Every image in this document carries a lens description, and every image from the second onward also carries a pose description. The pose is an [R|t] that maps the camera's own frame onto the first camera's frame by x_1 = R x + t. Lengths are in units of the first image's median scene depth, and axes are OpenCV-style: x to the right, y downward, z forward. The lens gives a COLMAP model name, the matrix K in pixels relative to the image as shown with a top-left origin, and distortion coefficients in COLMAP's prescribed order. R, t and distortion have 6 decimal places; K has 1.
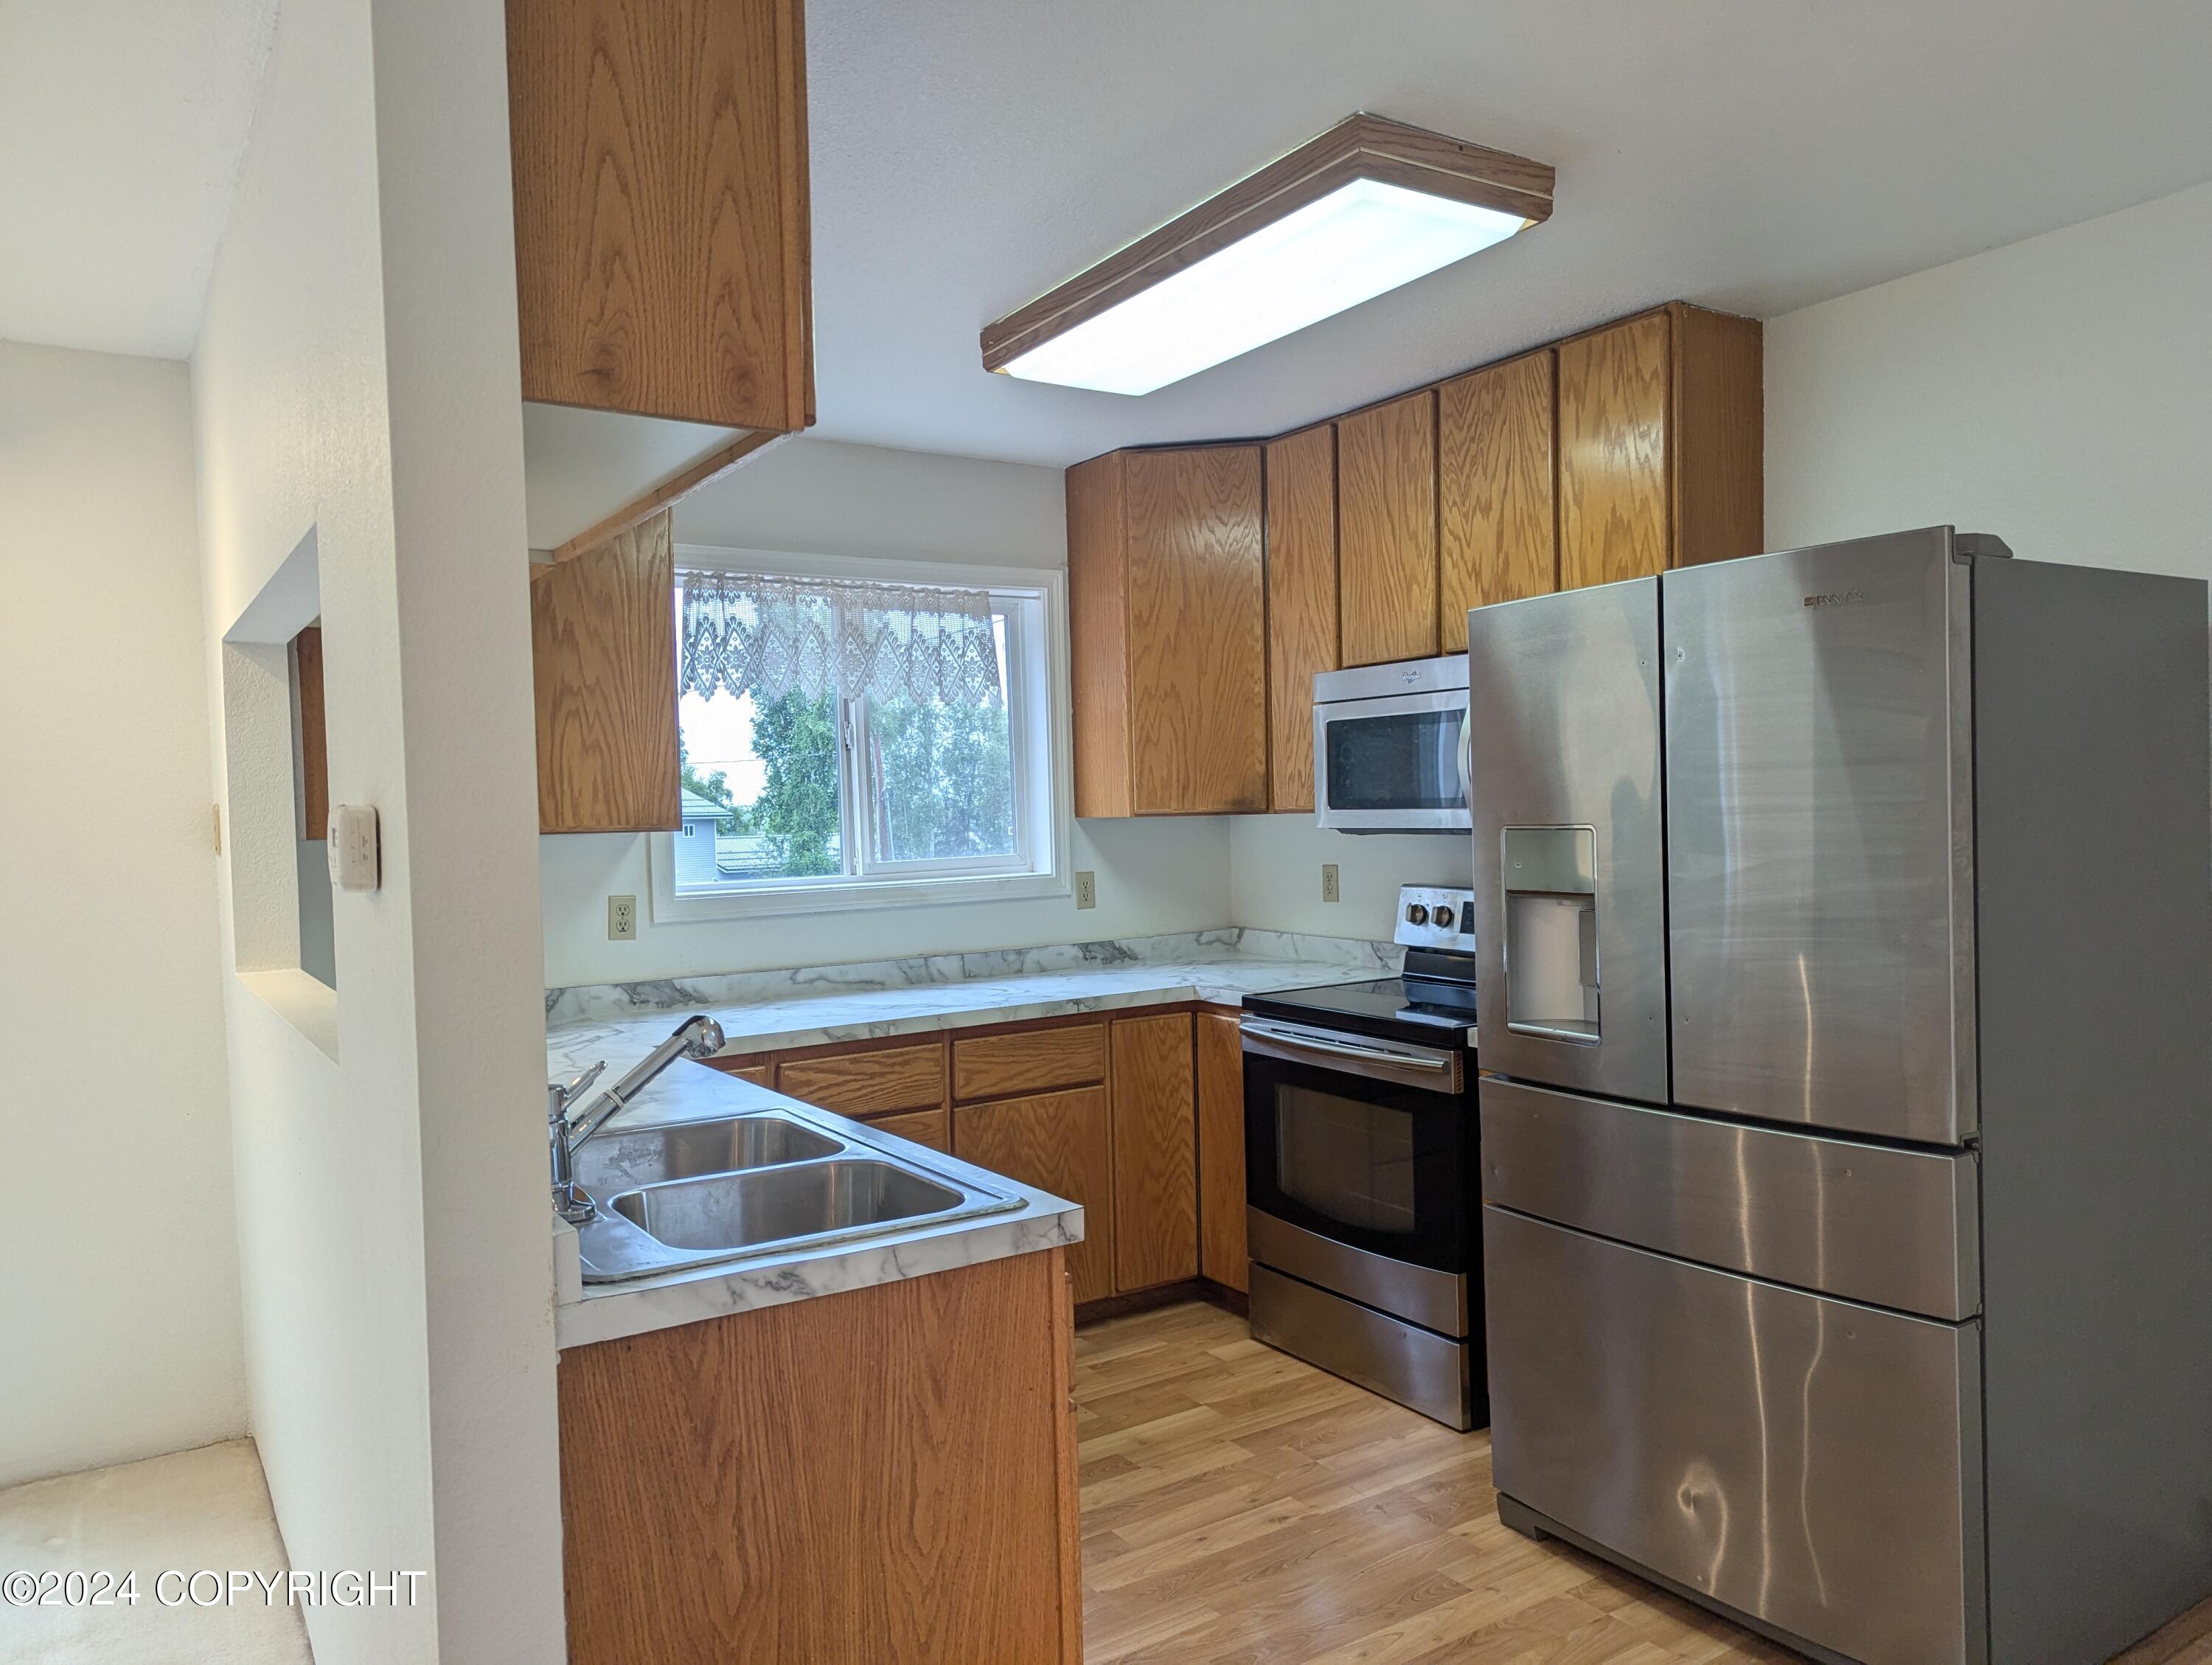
lens RADIAL K [[1556.4, 0, 1113.5], [0, 1556.4, 866.5], [0, 0, 1]] dist [0.060767, -0.053548]
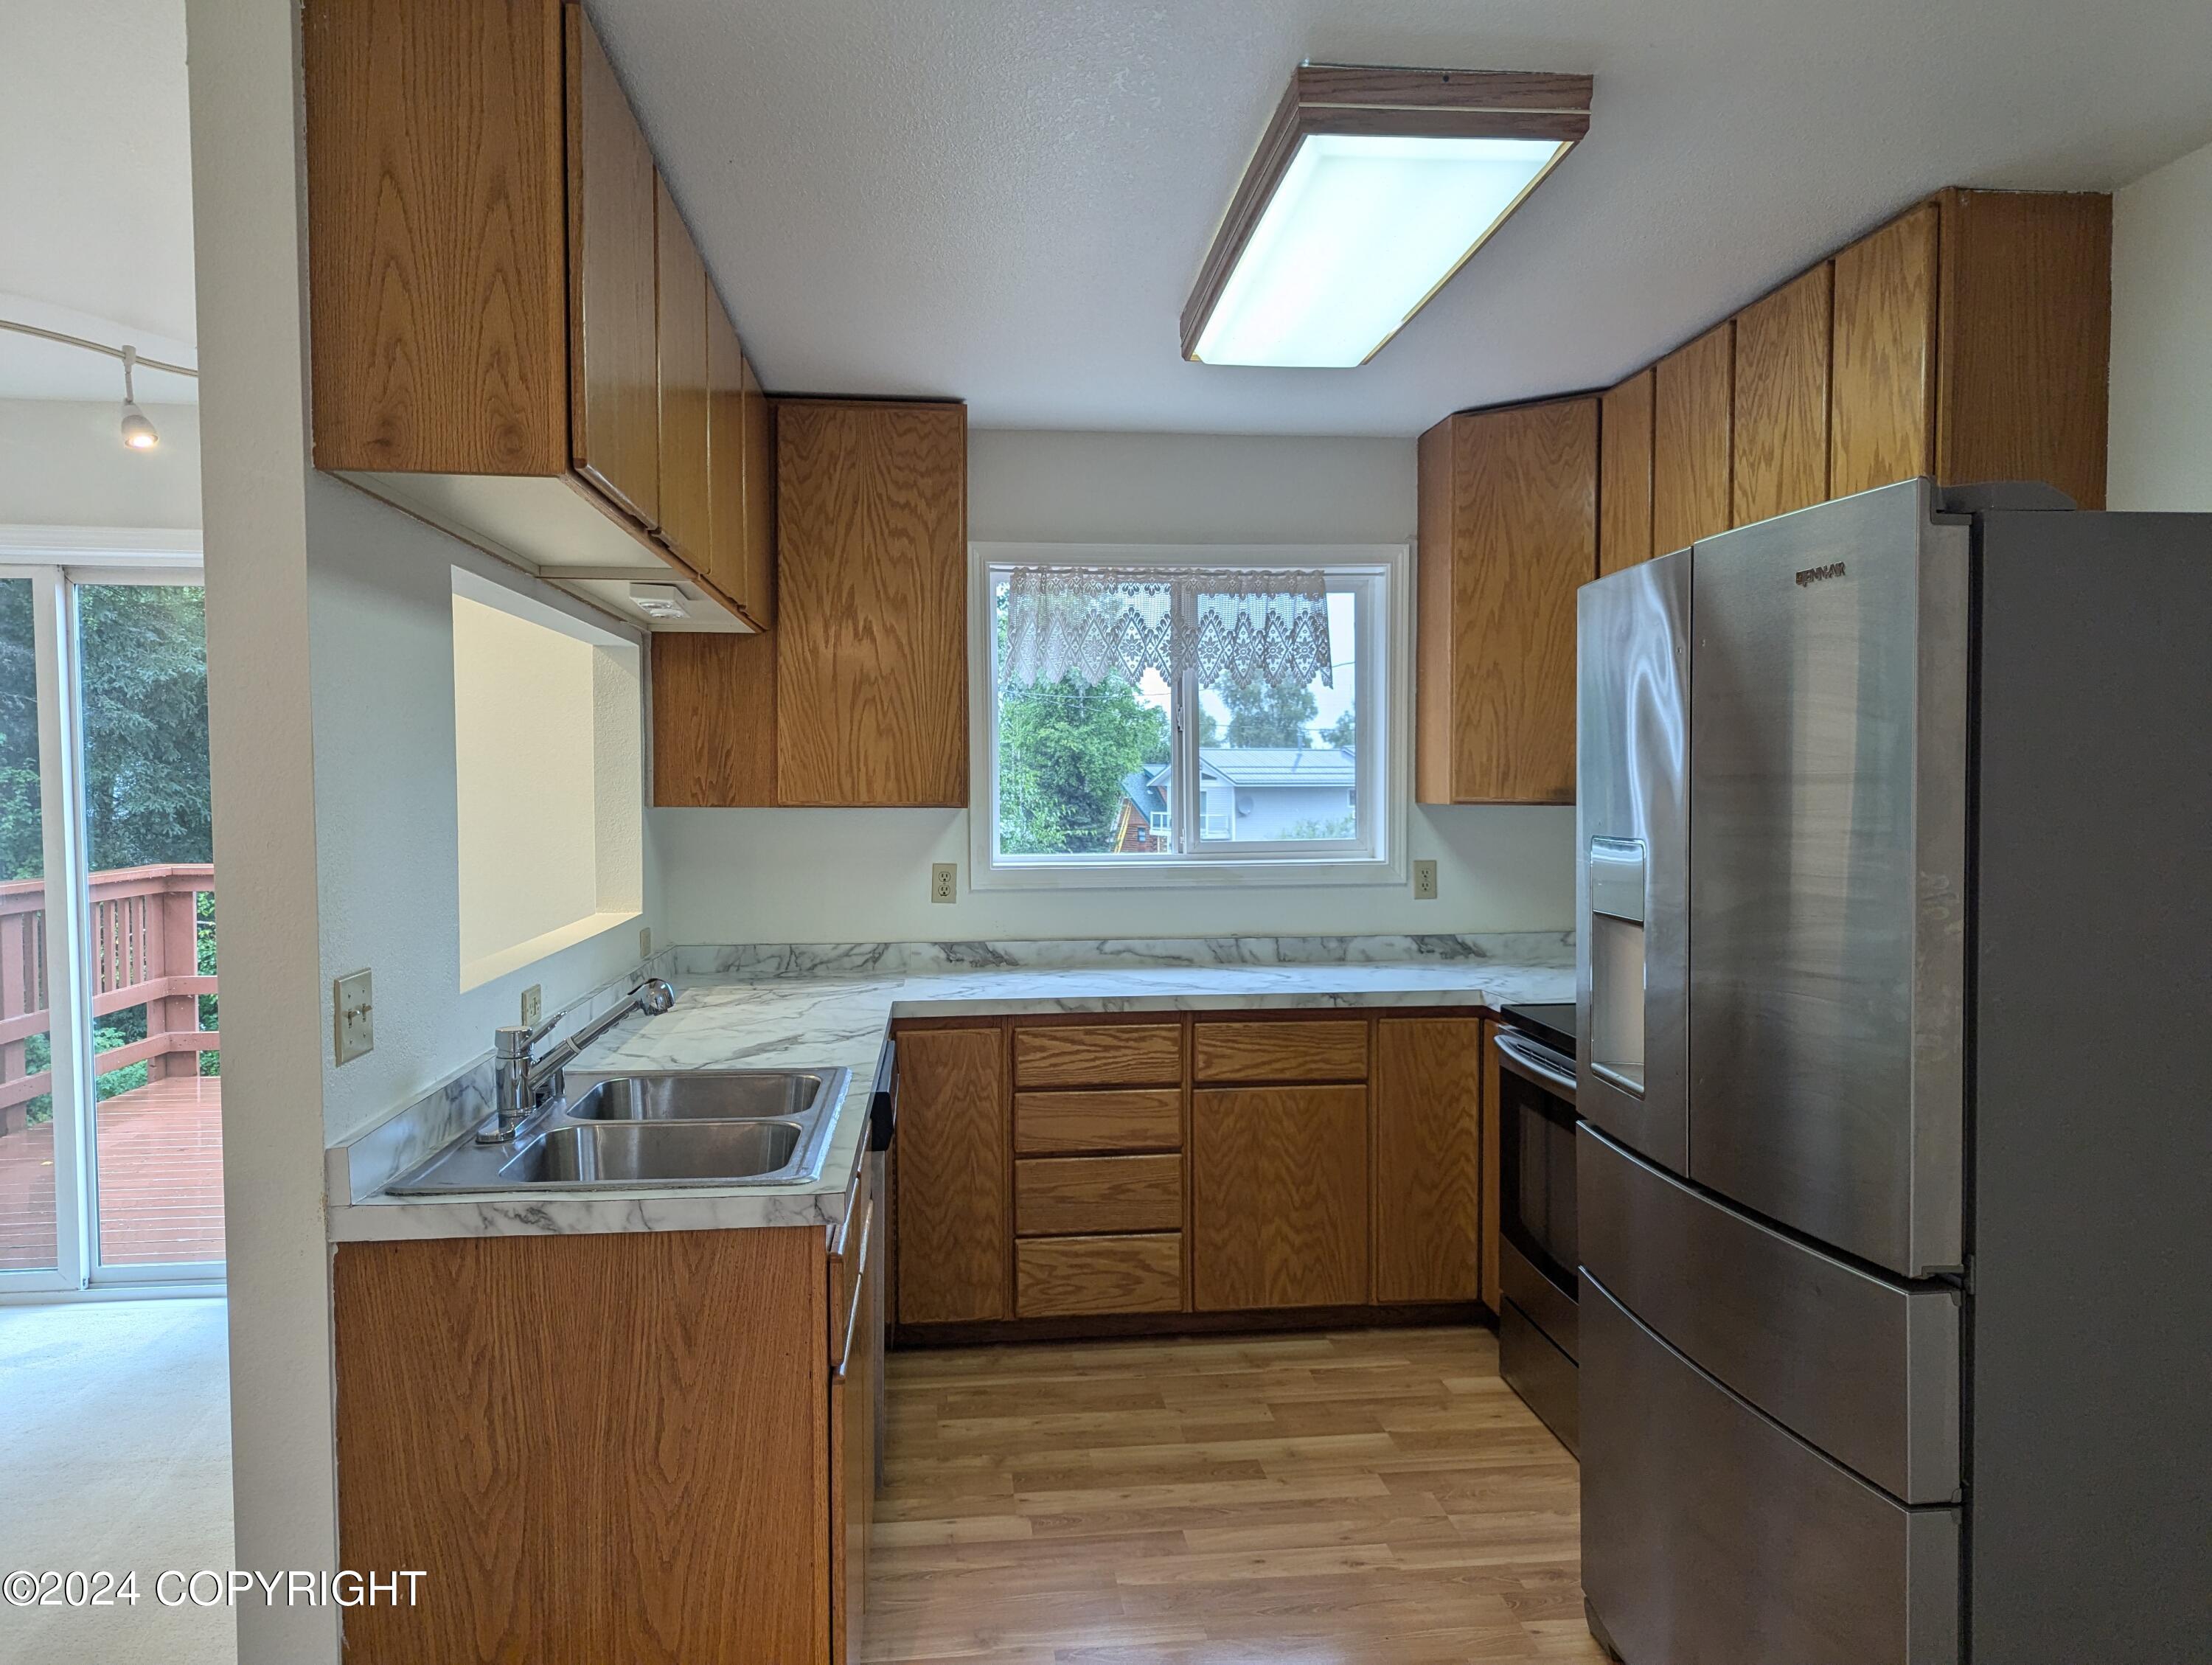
lens RADIAL K [[1556.4, 0, 1105.0], [0, 1556.4, 845.4], [0, 0, 1]] dist [0.060767, -0.053548]
pose [[0.887654, 0.042245, -0.458570, 0.310986], [-0.037750, 0.999107, 0.018968, -0.020562], [0.458962, 0.000474, 0.888456, 0.076635]]
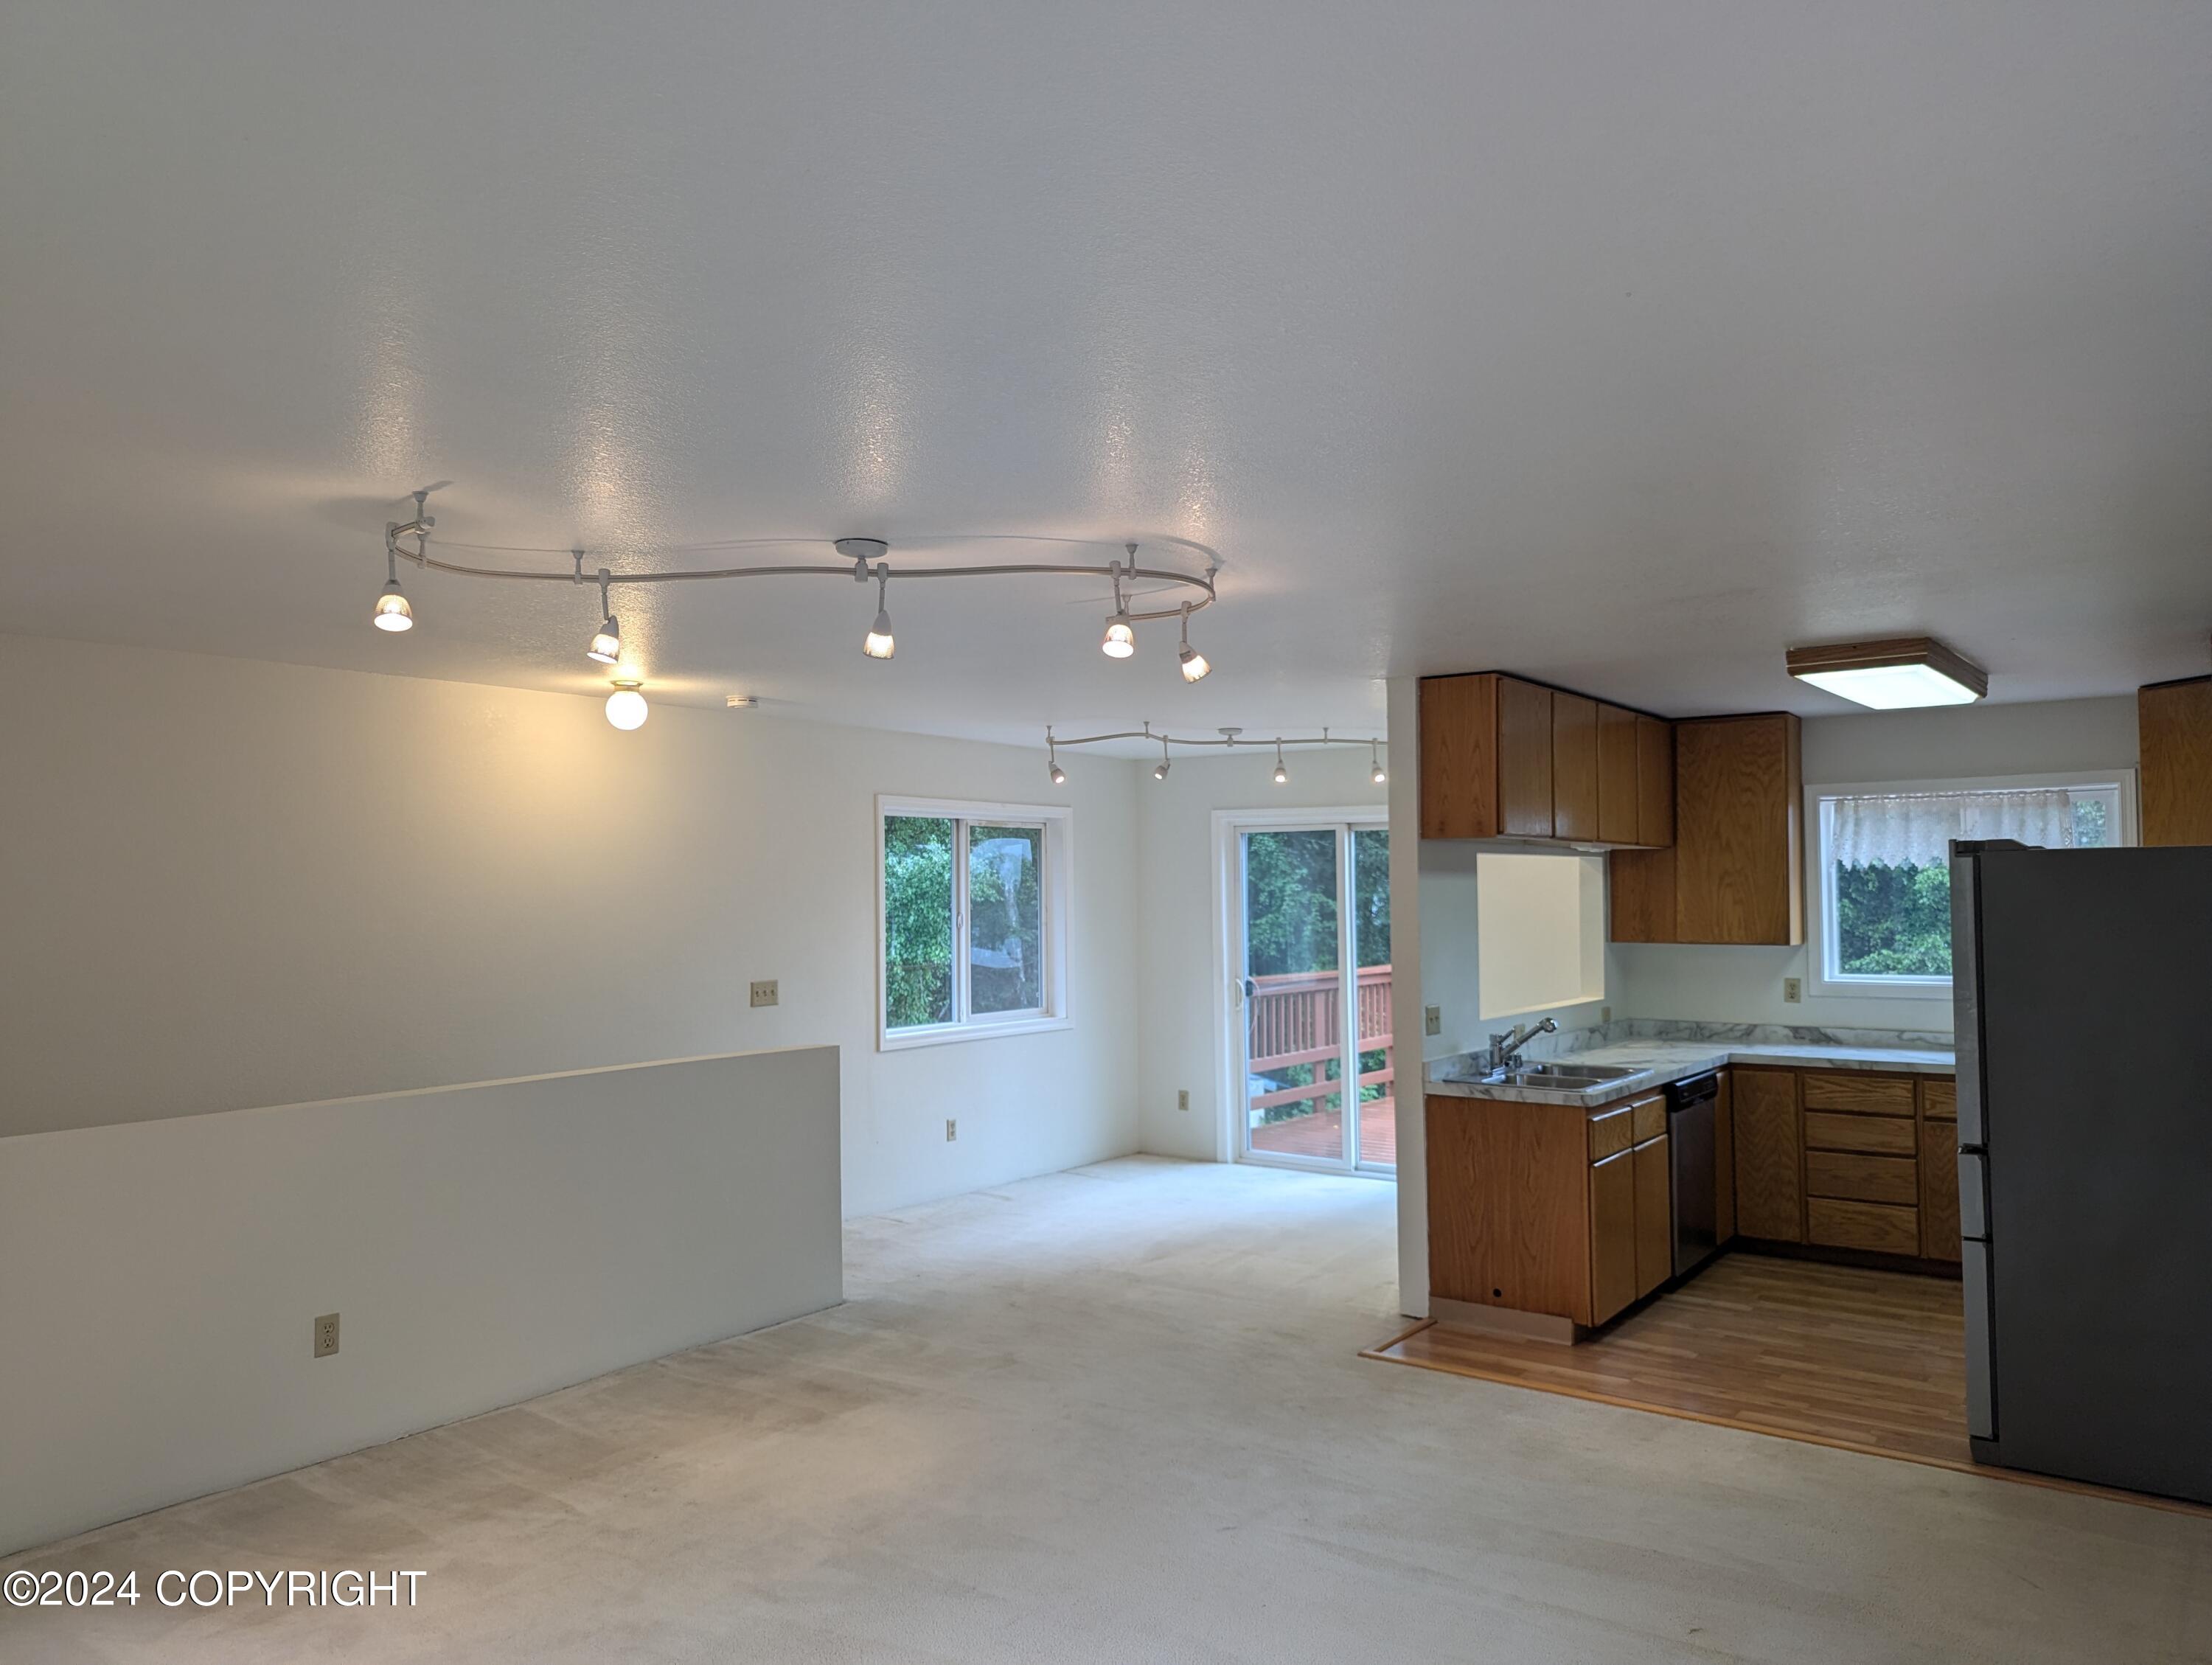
lens RADIAL K [[1556.4, 0, 1103.1], [0, 1556.4, 851.6], [0, 0, 1]] dist [0.060767, -0.053548]
pose [[0.352982, -0.002669, -0.935626, 1.192554], [-0.037608, 0.999147, -0.017039, -0.072252], [0.934874, 0.041202, 0.352581, -0.434692]]
